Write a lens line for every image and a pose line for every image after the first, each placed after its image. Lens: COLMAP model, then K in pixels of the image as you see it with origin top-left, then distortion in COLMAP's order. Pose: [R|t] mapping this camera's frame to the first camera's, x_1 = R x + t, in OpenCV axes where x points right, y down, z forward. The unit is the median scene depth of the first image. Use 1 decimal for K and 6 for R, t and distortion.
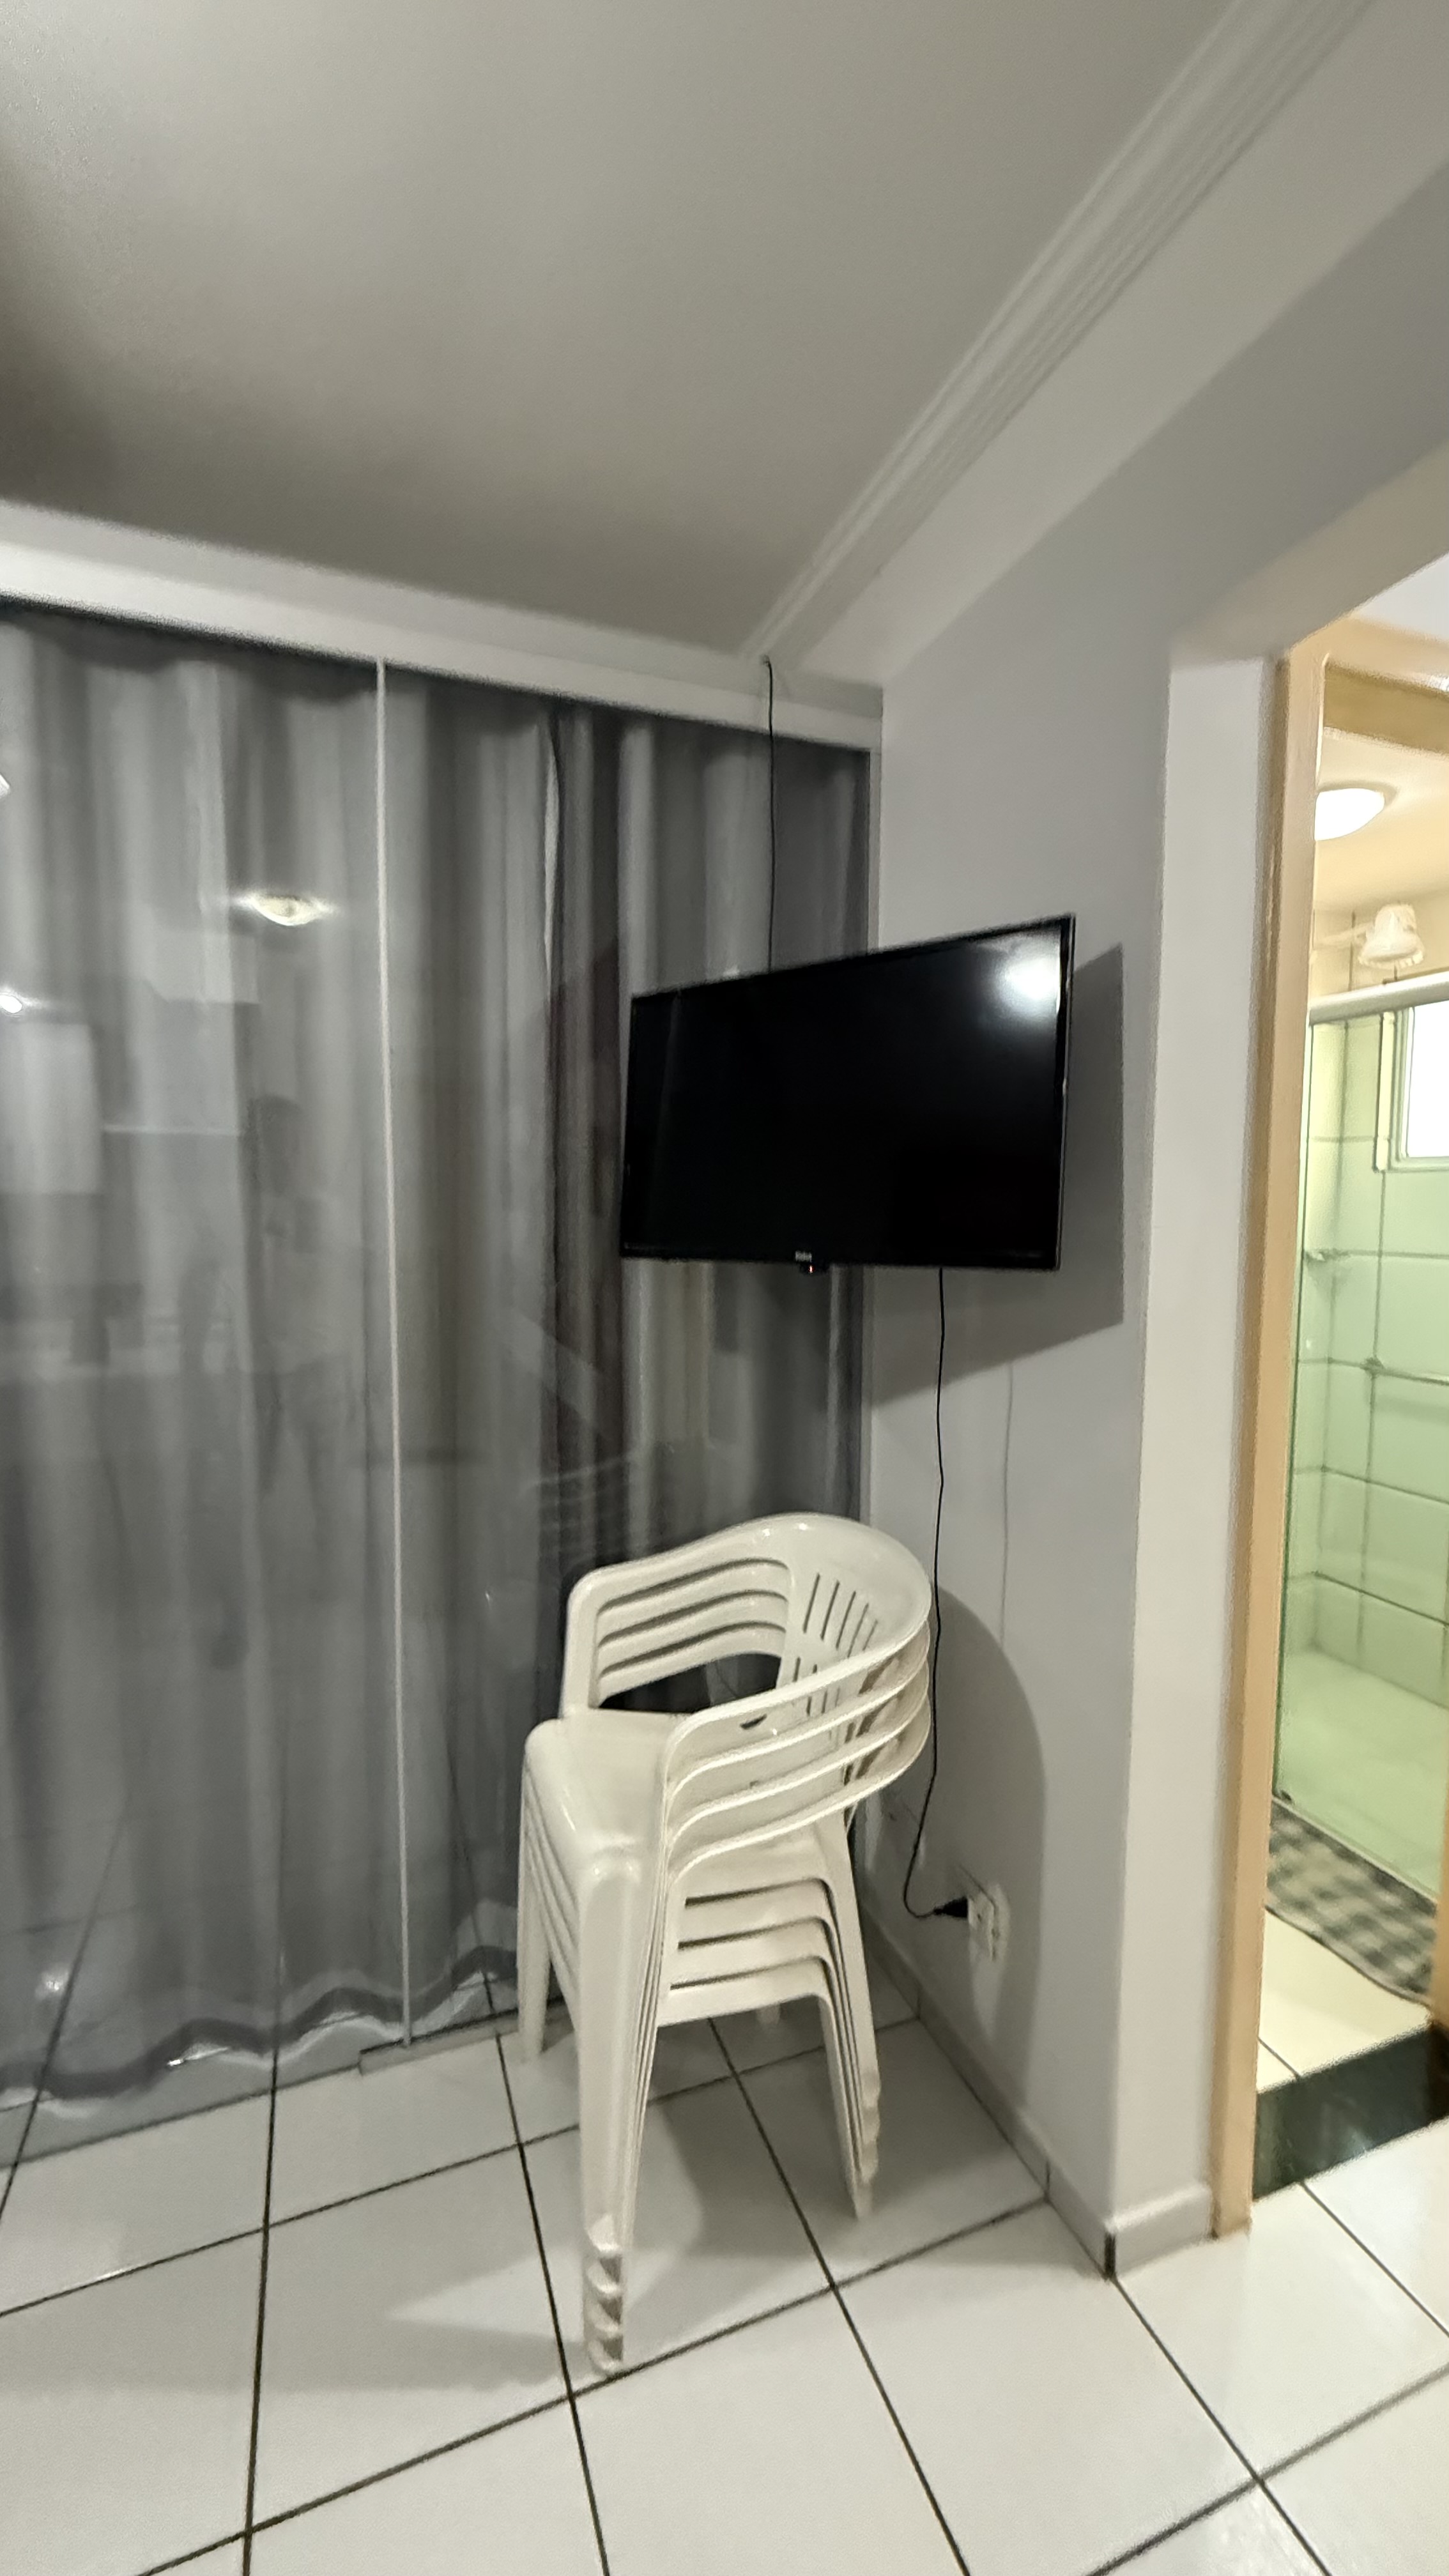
lens RADIAL K [[1039.0, 0, 723.8], [0, 1039.0, 1263.9], [0, 0, 1]] dist [-0.001601, -0.000058]
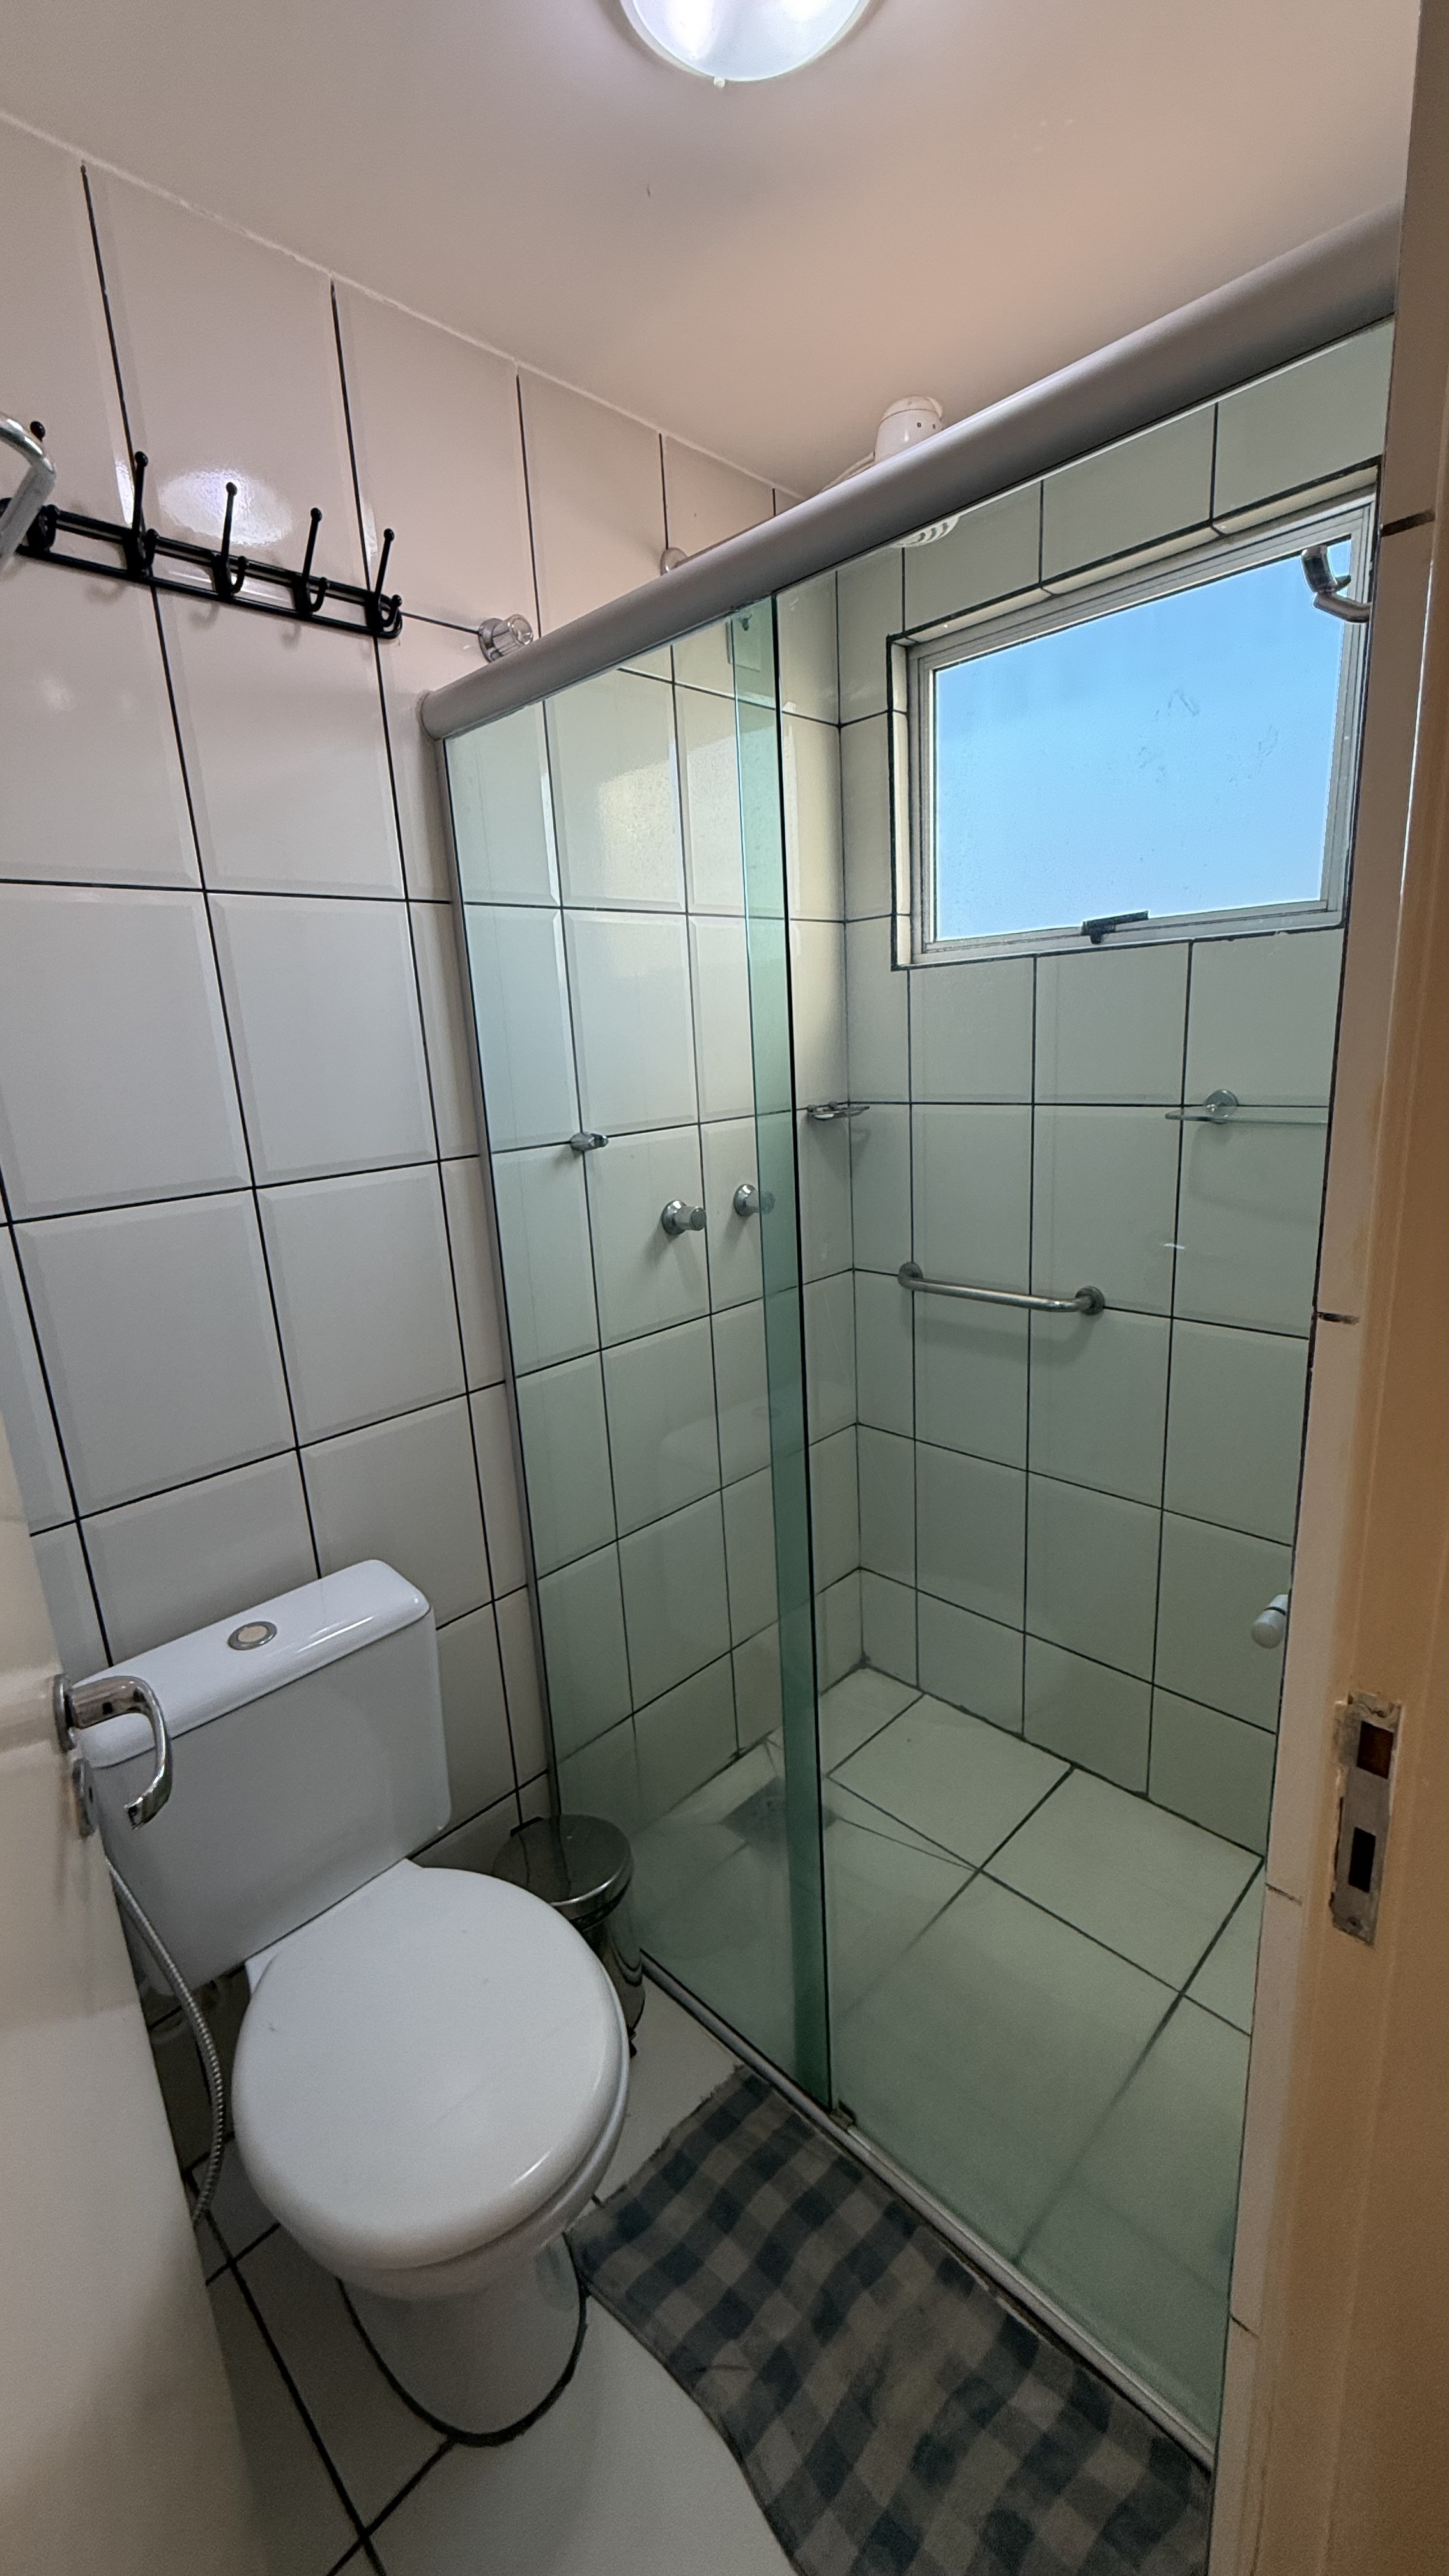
lens RADIAL K [[1029.4, 0, 724.5], [0, 1029.4, 1288.0], [0, 0, 1]] dist [-0.000572, -0.000089]
pose [[0.909939, -0.155969, 0.384297, 0.264640], [0.093293, 0.979821, 0.176766, -0.020410], [-0.404112, -0.124995, 0.906129, 0.454322]]
